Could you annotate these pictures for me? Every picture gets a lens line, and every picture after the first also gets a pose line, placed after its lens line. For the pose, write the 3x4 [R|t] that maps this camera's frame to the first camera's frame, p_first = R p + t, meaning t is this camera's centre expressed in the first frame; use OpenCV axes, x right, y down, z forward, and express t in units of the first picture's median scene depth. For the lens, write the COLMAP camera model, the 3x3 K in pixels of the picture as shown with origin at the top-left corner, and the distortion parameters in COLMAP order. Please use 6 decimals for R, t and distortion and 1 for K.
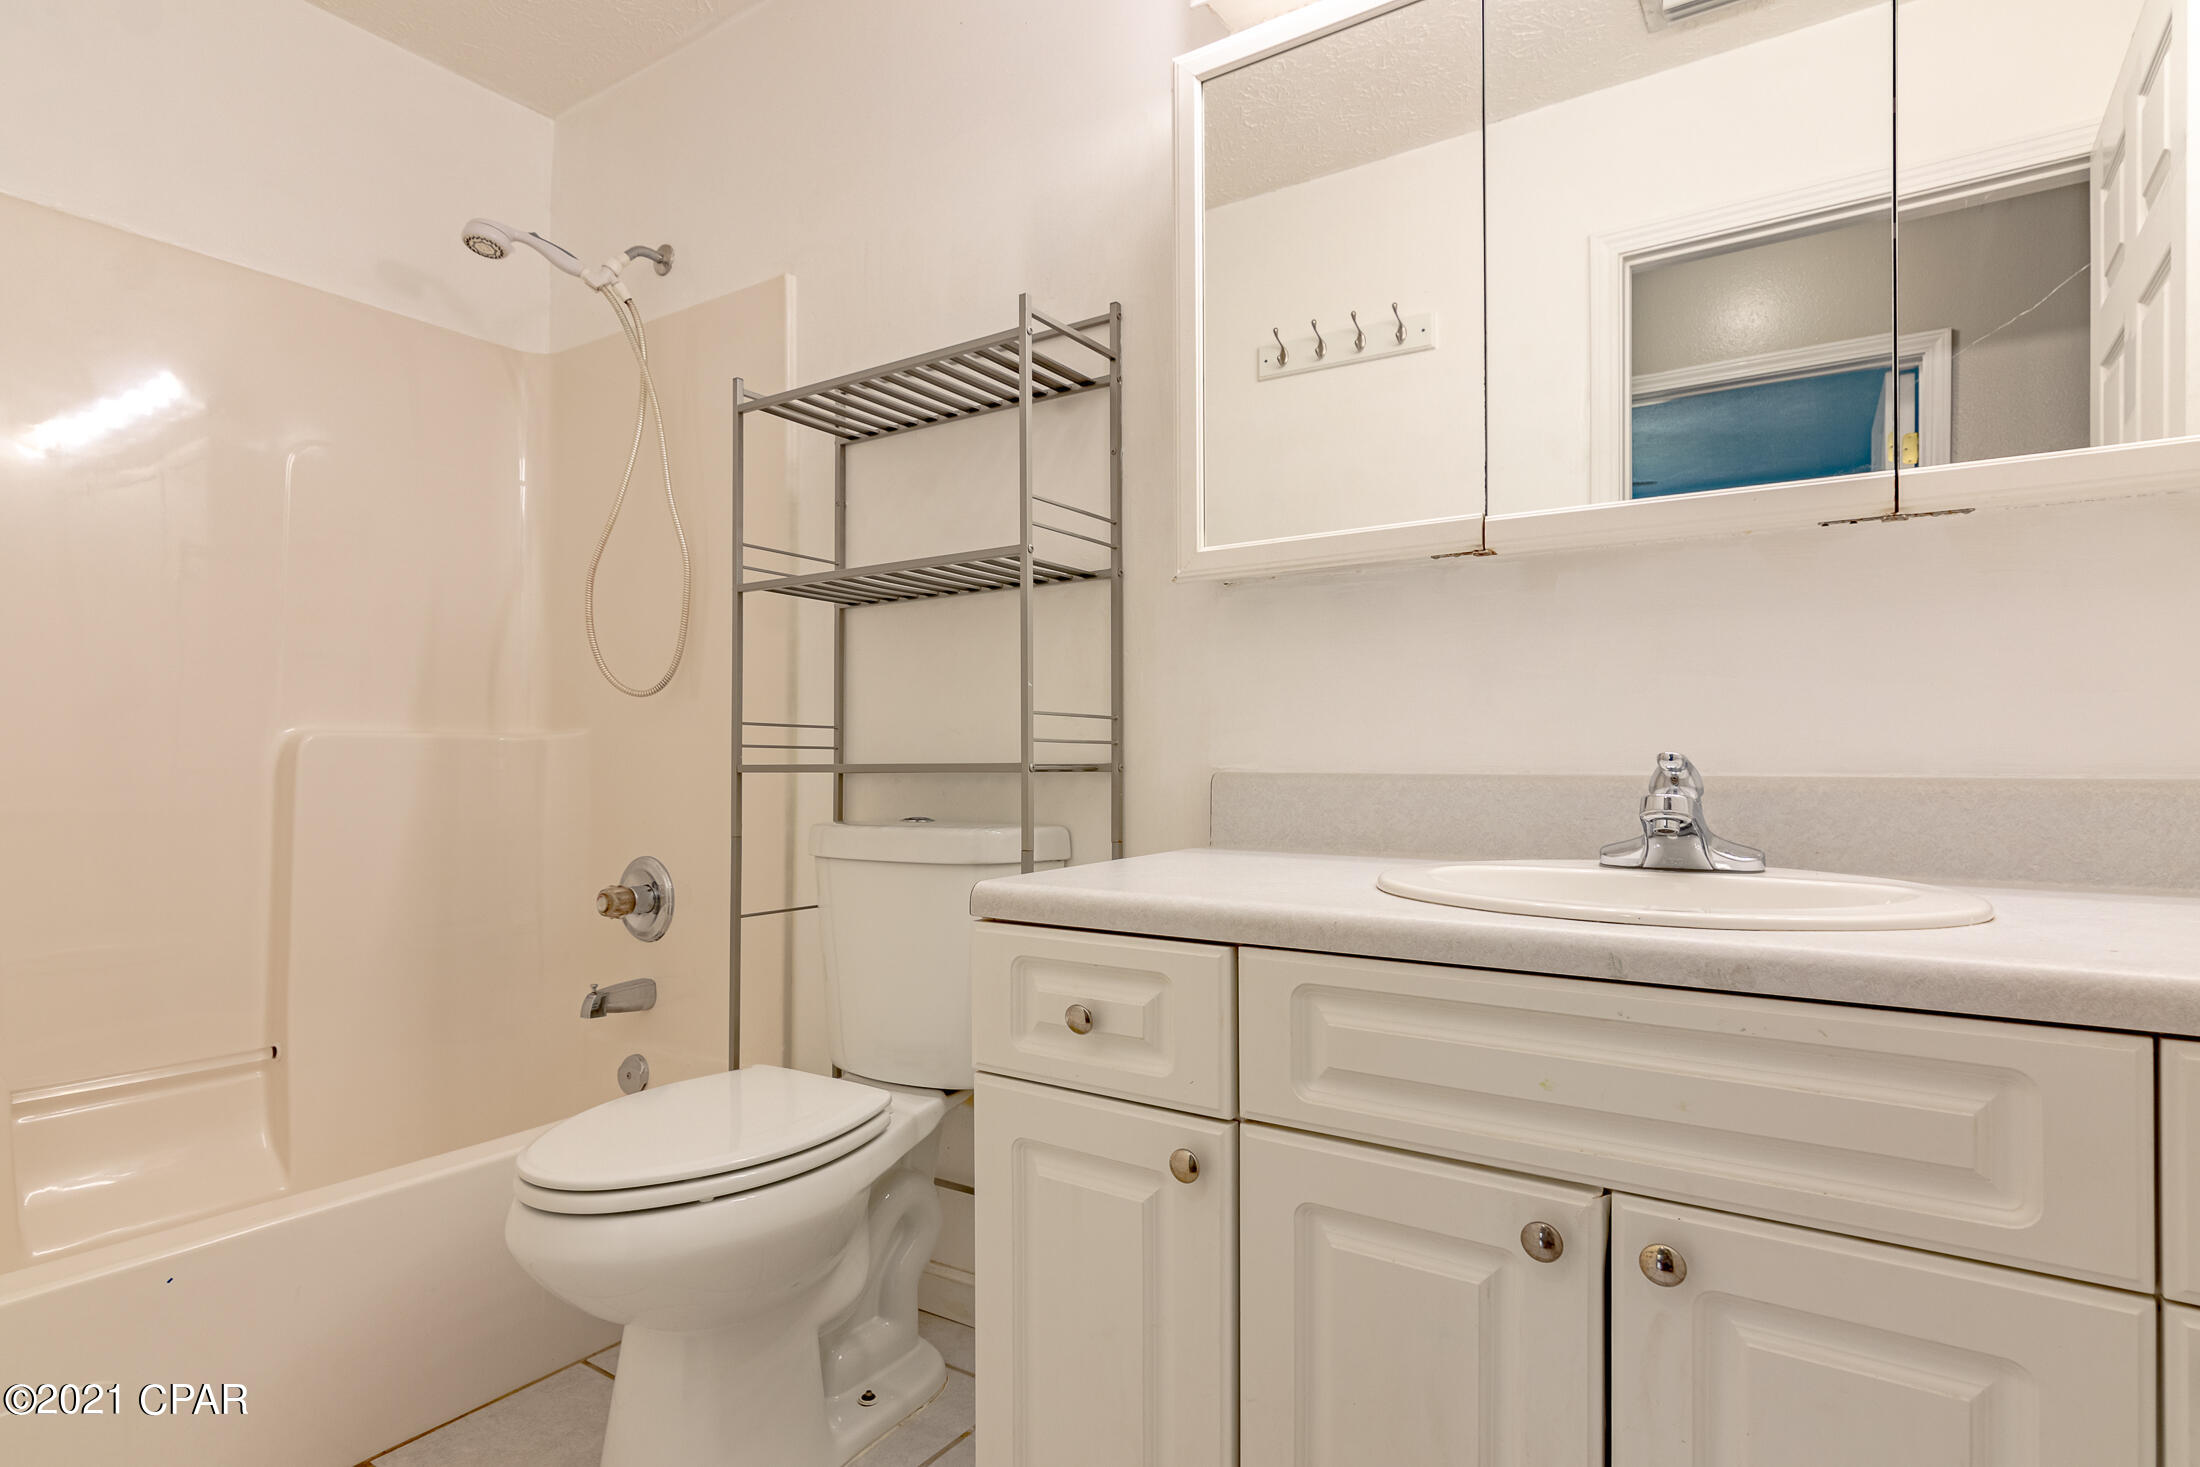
lens RADIAL K [[1171.1, 0, 1104.9], [0, 1171.1, 723.3], [0, 0, 1]] dist [-0.000106, 0.000072]
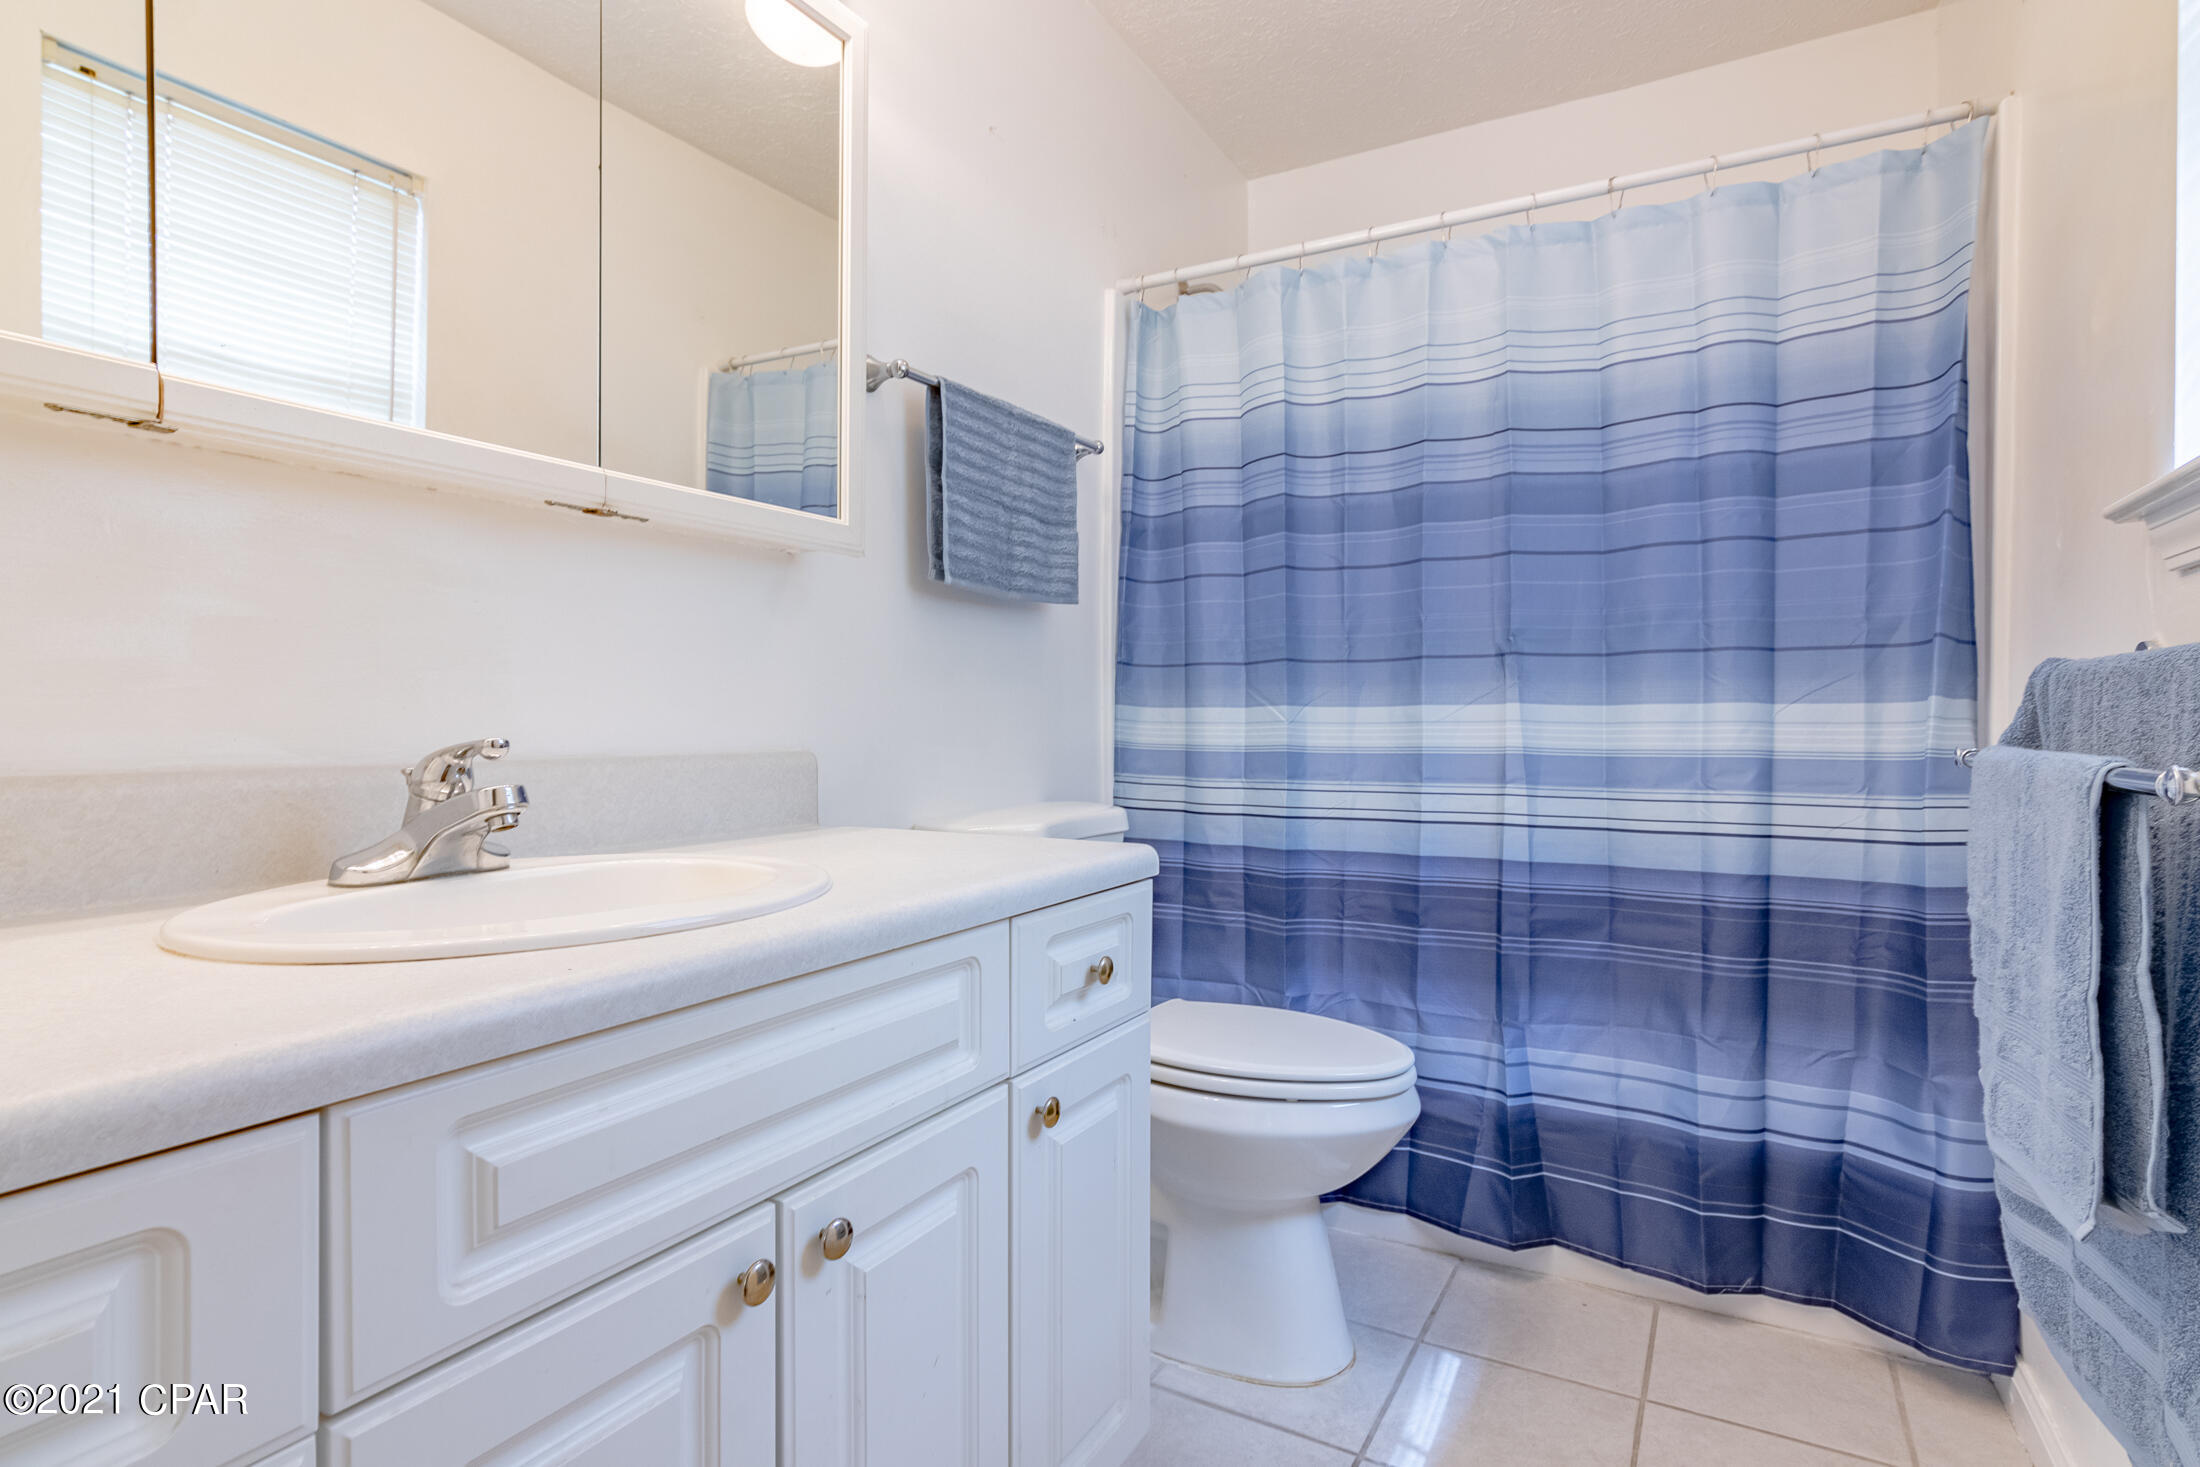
lens RADIAL K [[1171.1, 0, 1104.9], [0, 1171.1, 723.3], [0, 0, 1]] dist [-0.000106, 0.000072]
pose [[-0.069941, 0.011259, 0.997488, -0.482451], [-0.024267, 0.999621, -0.012985, 0.017794], [-0.997256, -0.025115, -0.069641, 0.718637]]
